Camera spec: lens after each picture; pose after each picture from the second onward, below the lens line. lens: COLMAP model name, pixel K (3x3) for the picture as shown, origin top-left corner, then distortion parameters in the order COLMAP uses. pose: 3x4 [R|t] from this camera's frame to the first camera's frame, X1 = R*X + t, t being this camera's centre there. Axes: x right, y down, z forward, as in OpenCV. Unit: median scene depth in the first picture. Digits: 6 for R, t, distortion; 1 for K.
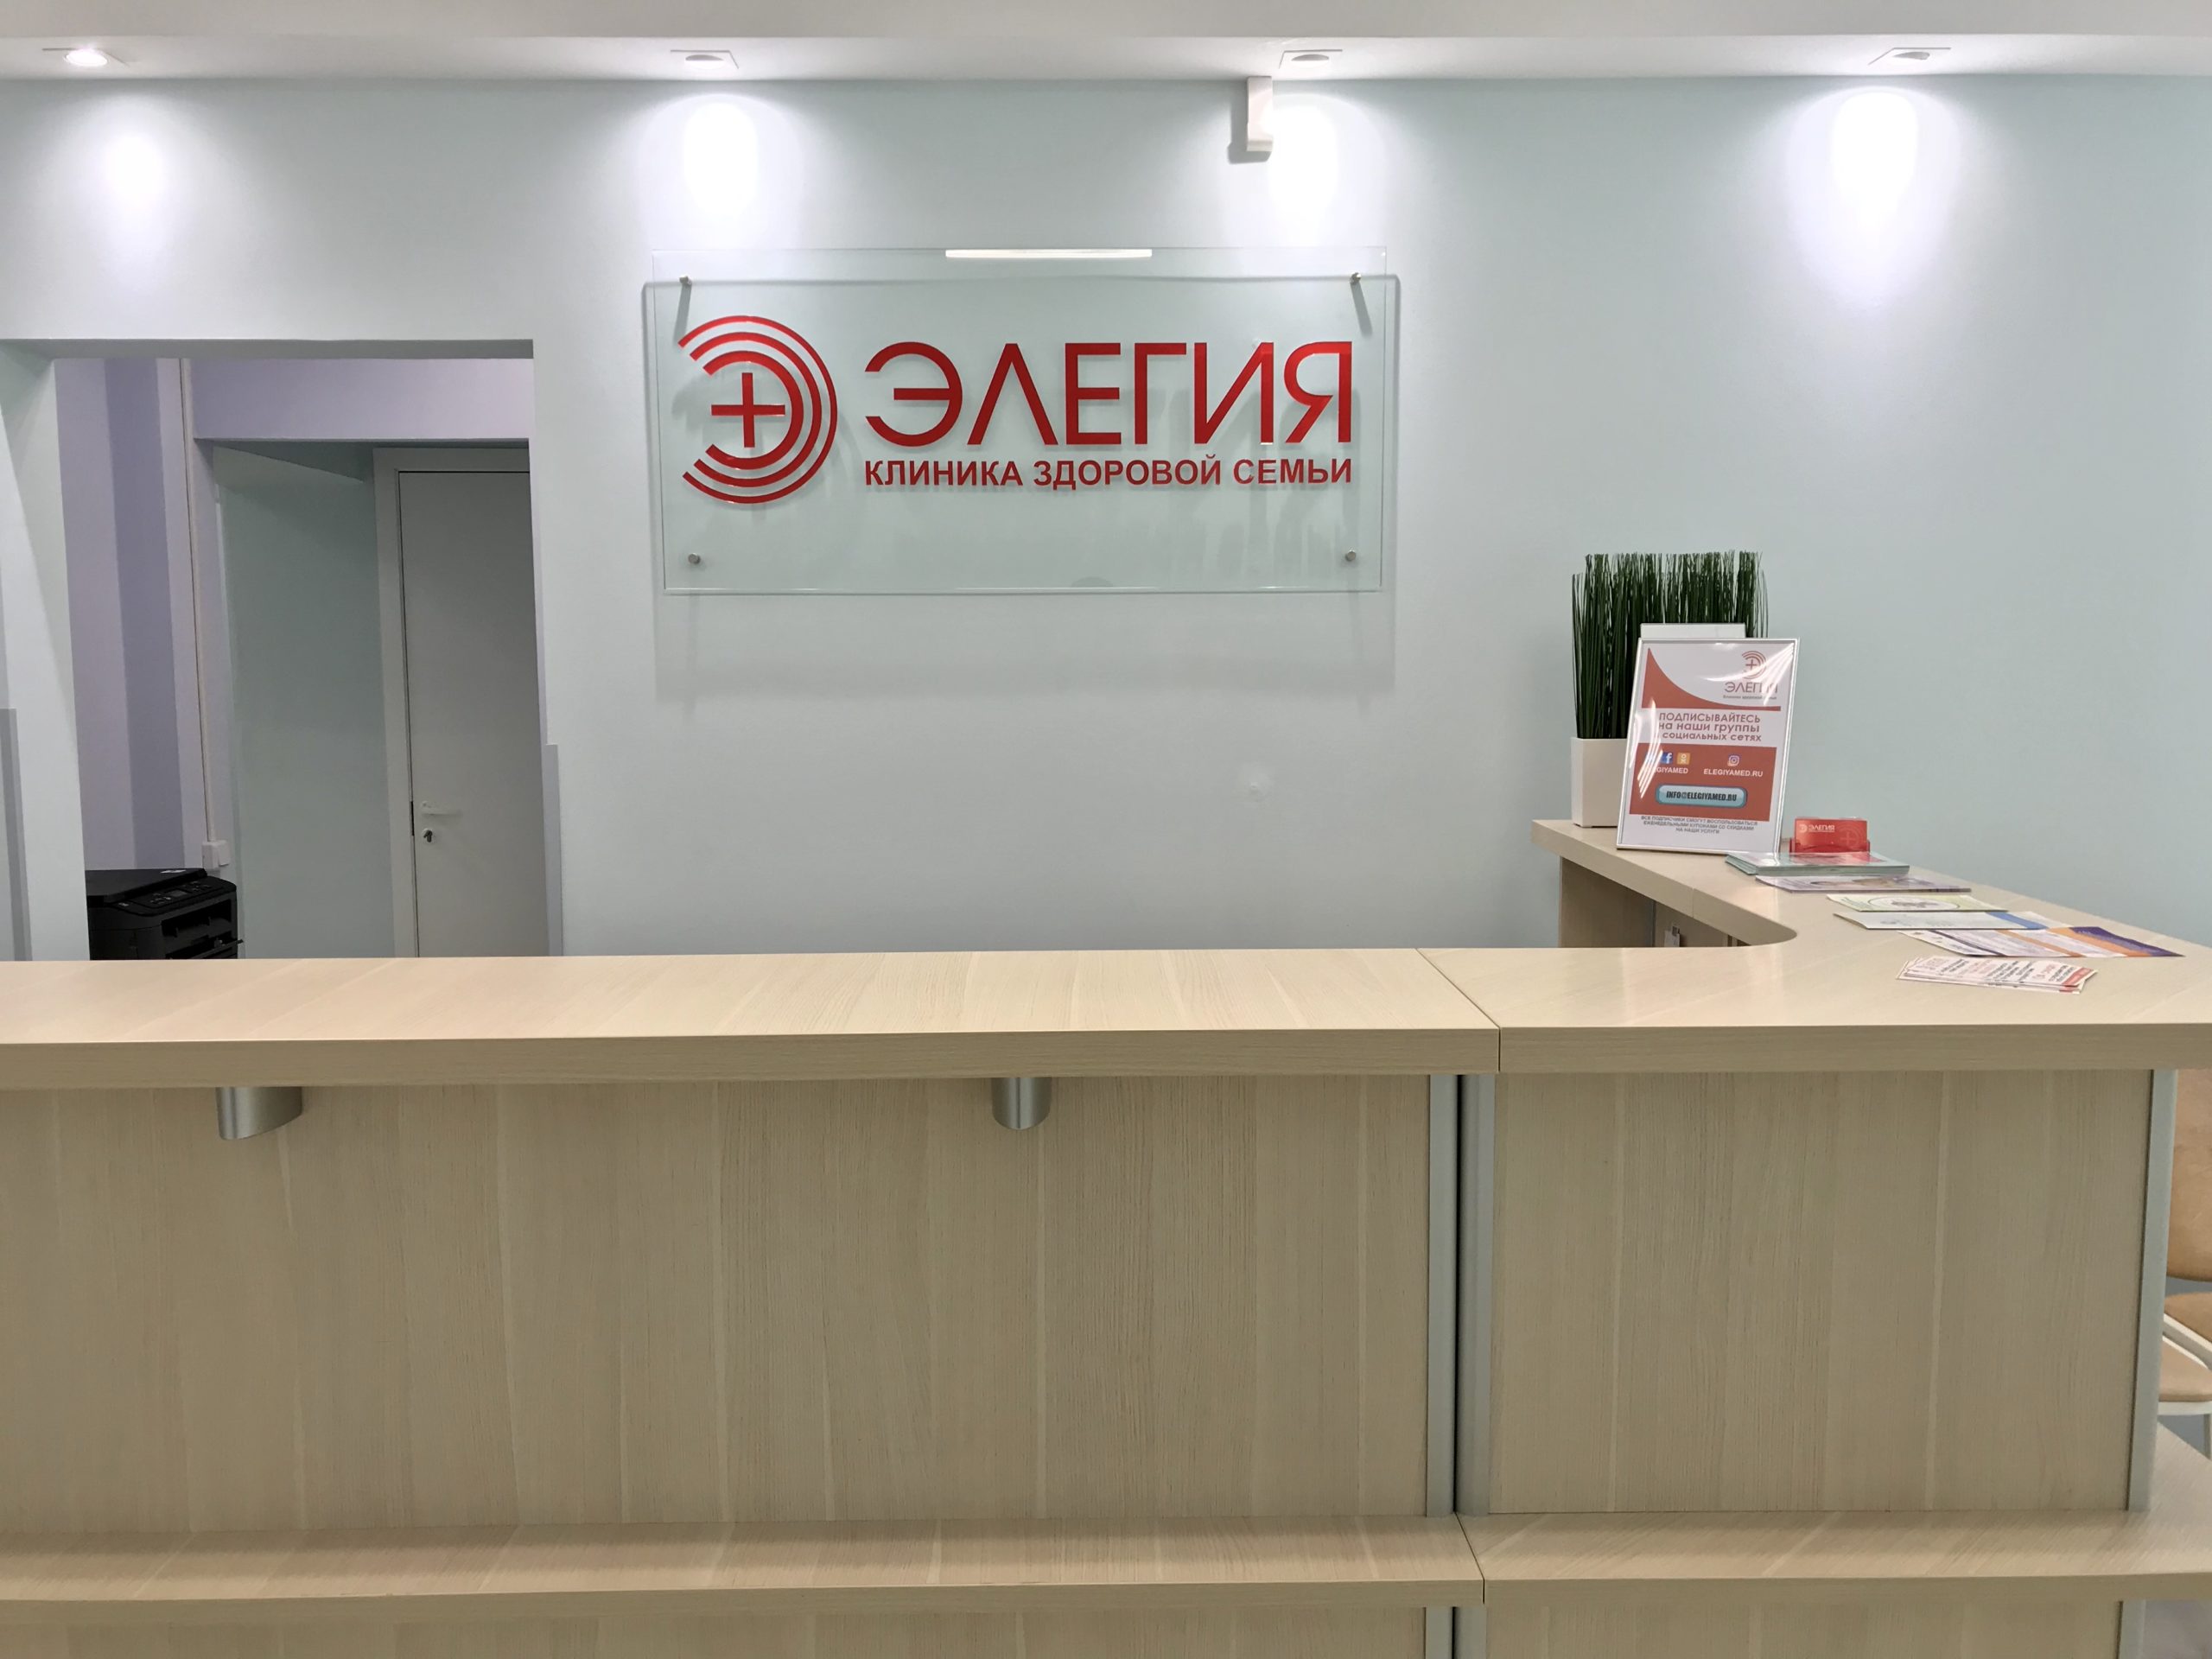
lens RADIAL K [[1808.3, 0, 1102.0], [0, 1808.3, 826.0], [0, 0, 1]] dist [0.028141, -0.026684]
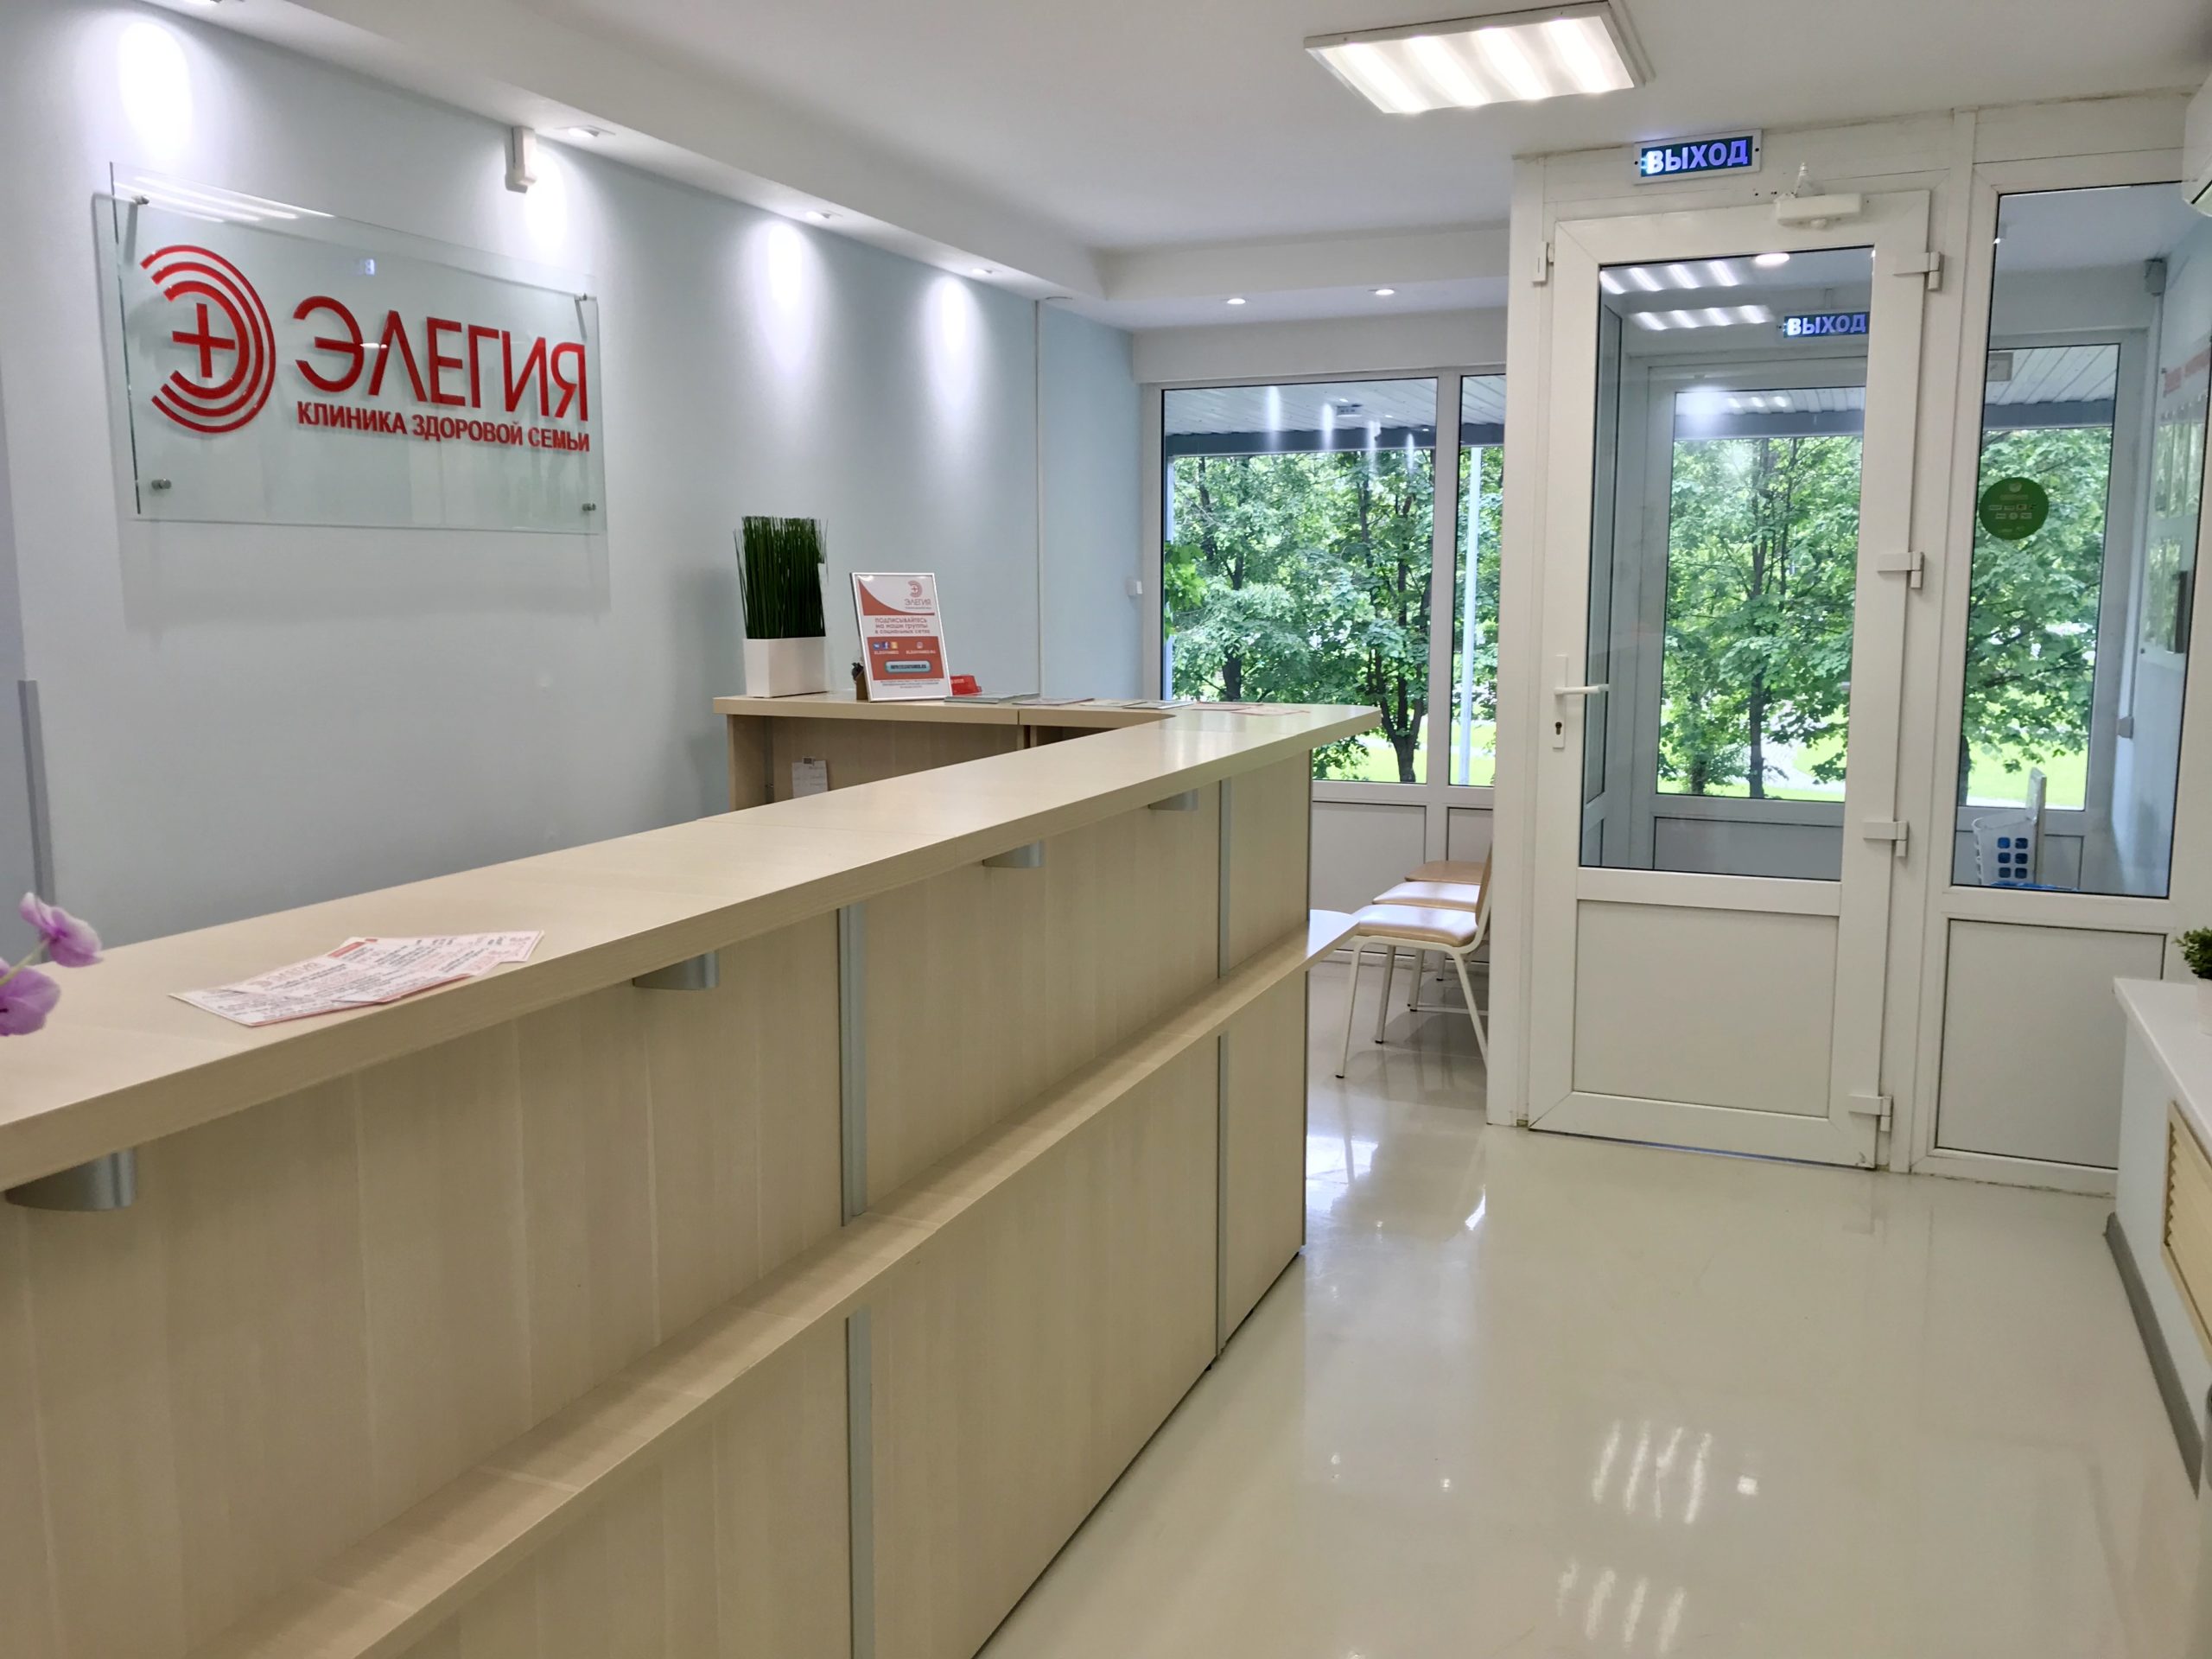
lens RADIAL K [[1808.3, 0, 1104.3], [0, 1808.3, 832.5], [0, 0, 1]] dist [0.028141, -0.026684]
pose [[0.387971, -0.125550, 0.913080, -0.972215], [0.082795, 0.991421, 0.101143, -0.015340], [-0.917945, 0.036358, 0.395038, 0.135301]]
